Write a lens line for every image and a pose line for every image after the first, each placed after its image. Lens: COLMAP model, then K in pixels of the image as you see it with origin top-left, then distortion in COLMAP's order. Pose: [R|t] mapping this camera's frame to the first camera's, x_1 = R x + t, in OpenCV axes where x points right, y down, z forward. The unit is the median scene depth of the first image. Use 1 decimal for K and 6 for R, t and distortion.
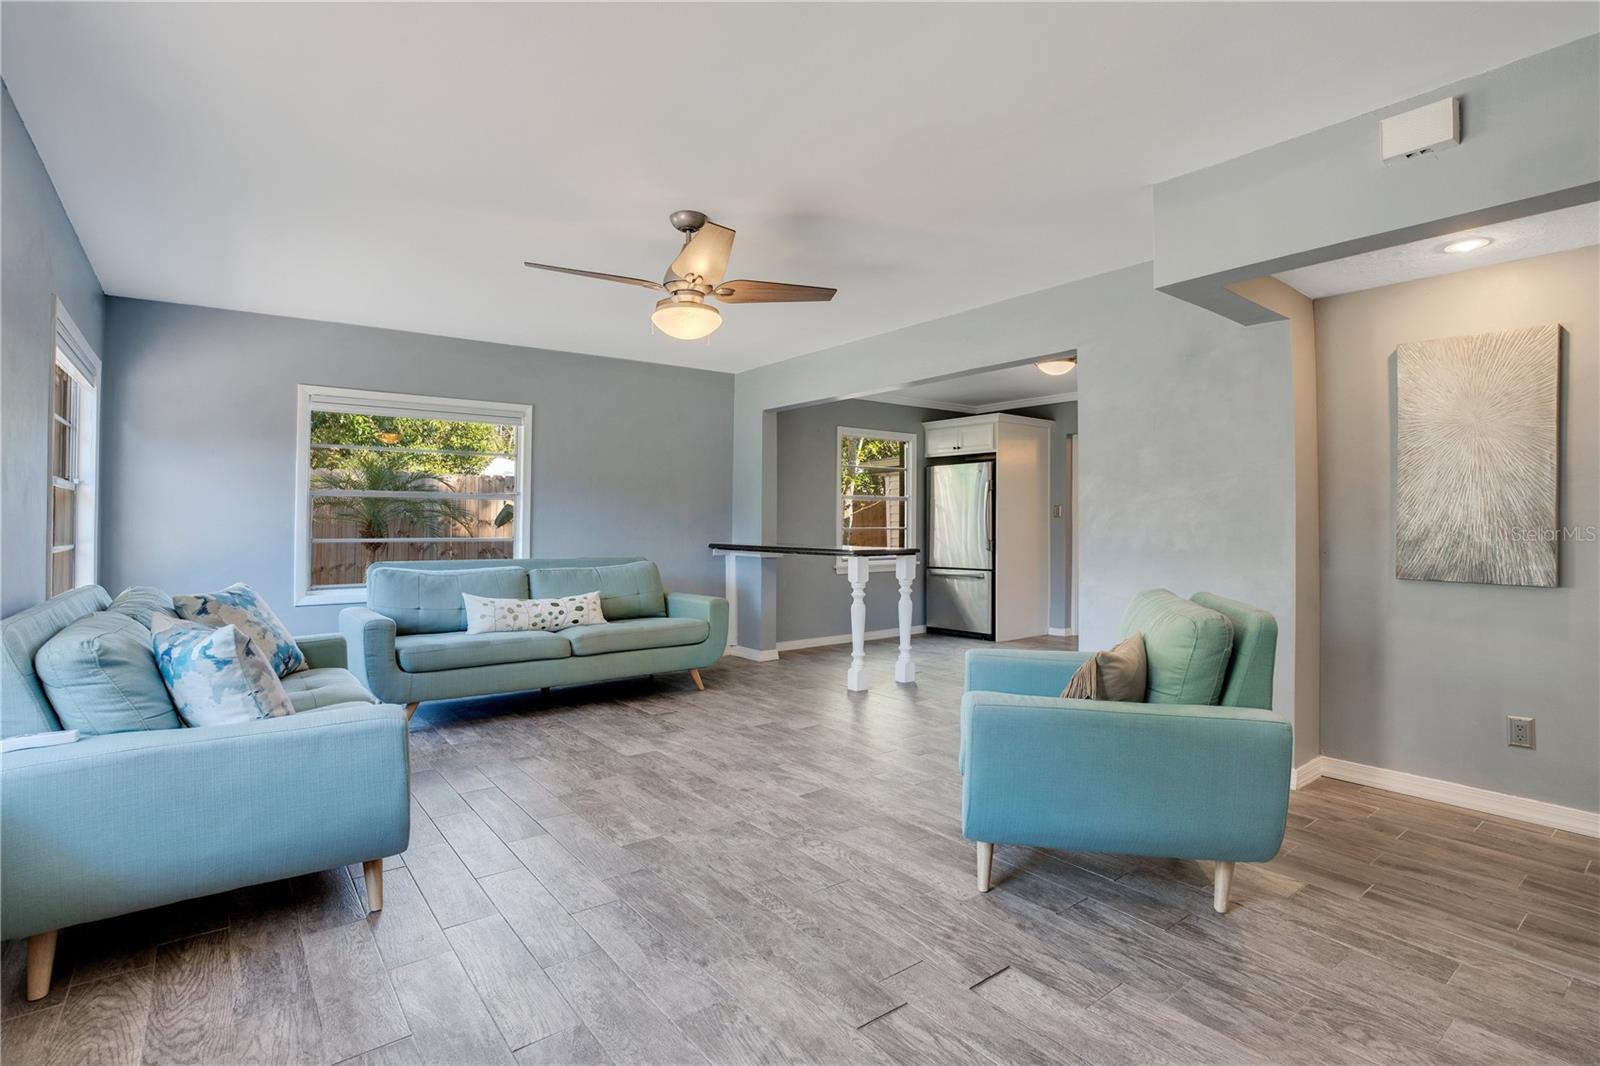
lens RADIAL K [[764.0, 0, 794.1], [0, 764.0, 530.8], [0, 0, 1]] dist [-0.077805, 0.030464]
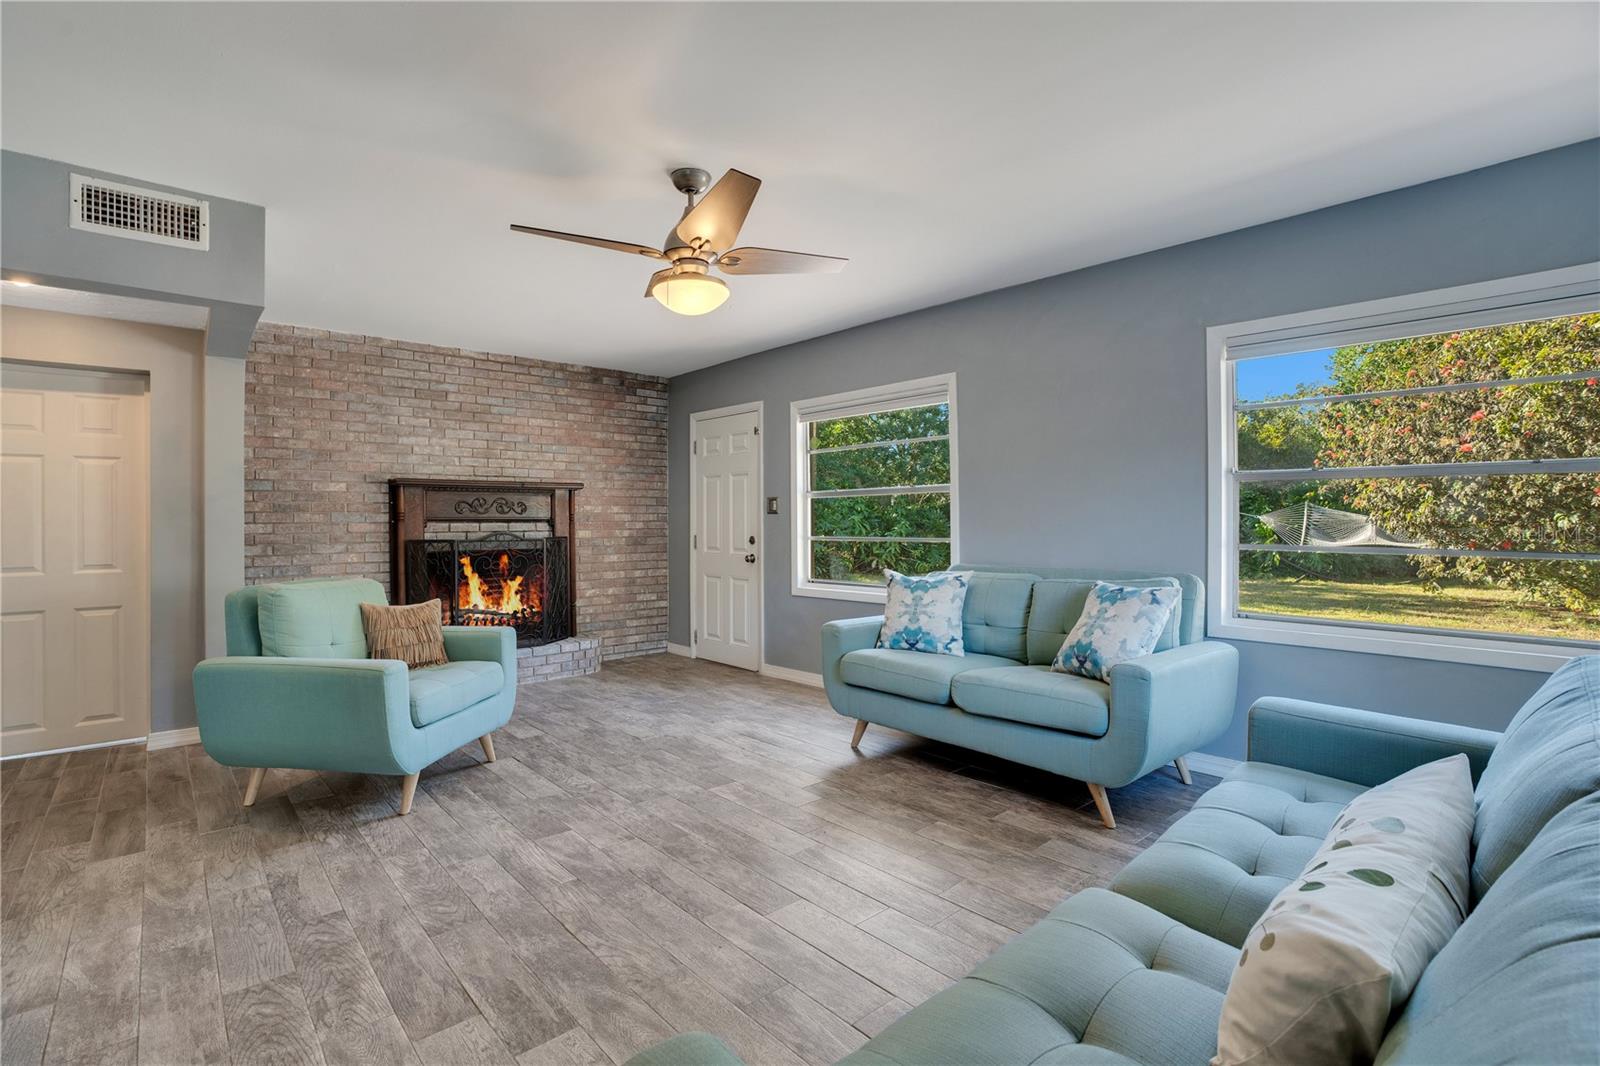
lens RADIAL K [[749.3, 0, 787.6], [0, 749.3, 529.0], [0, 0, 1]] dist [-0.061898, 0.026785]
pose [[-0.997321, 0.008129, -0.072695, -0.188823], [0.005899, 0.999507, 0.030838, -0.042814], [0.072909, 0.030327, -0.996877, 1.852385]]
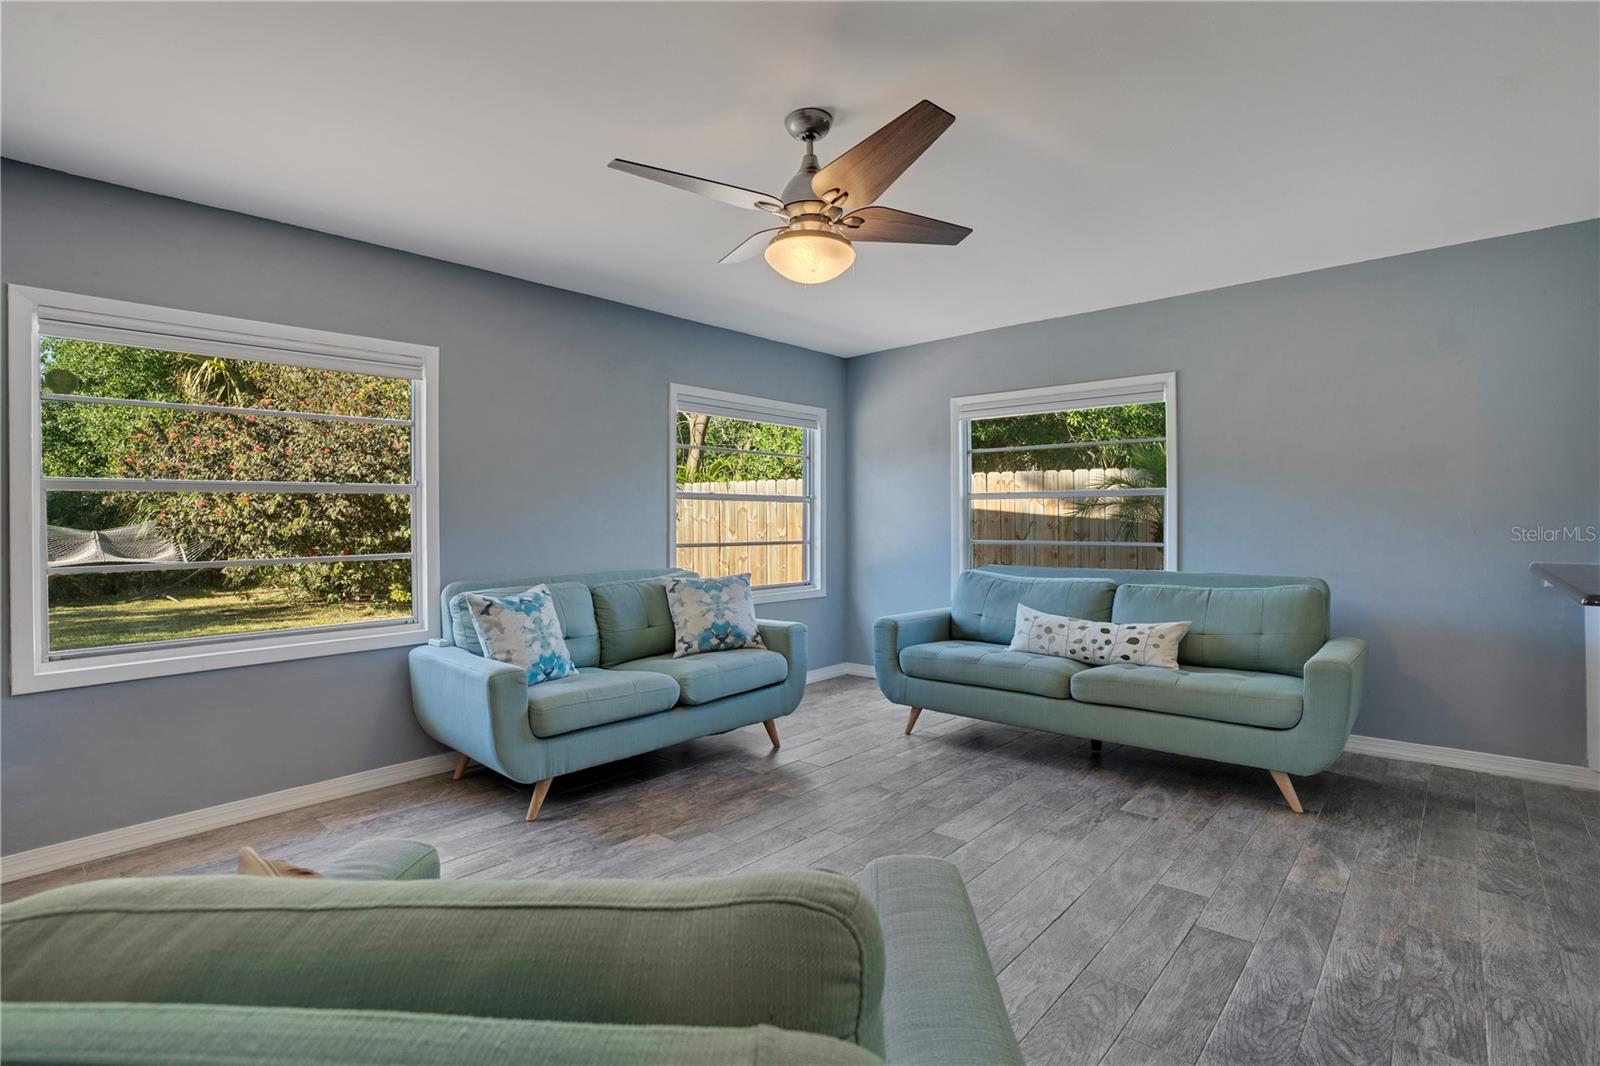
lens RADIAL K [[764.0, 0, 794.1], [0, 764.0, 530.8], [0, 0, 1]] dist [-0.077805, 0.030464]
pose [[0.183253, 0.013037, -0.982979, 0.586324], [0.002375, 0.999903, 0.013705, -0.026019], [0.983063, -0.004846, 0.183205, 0.824633]]
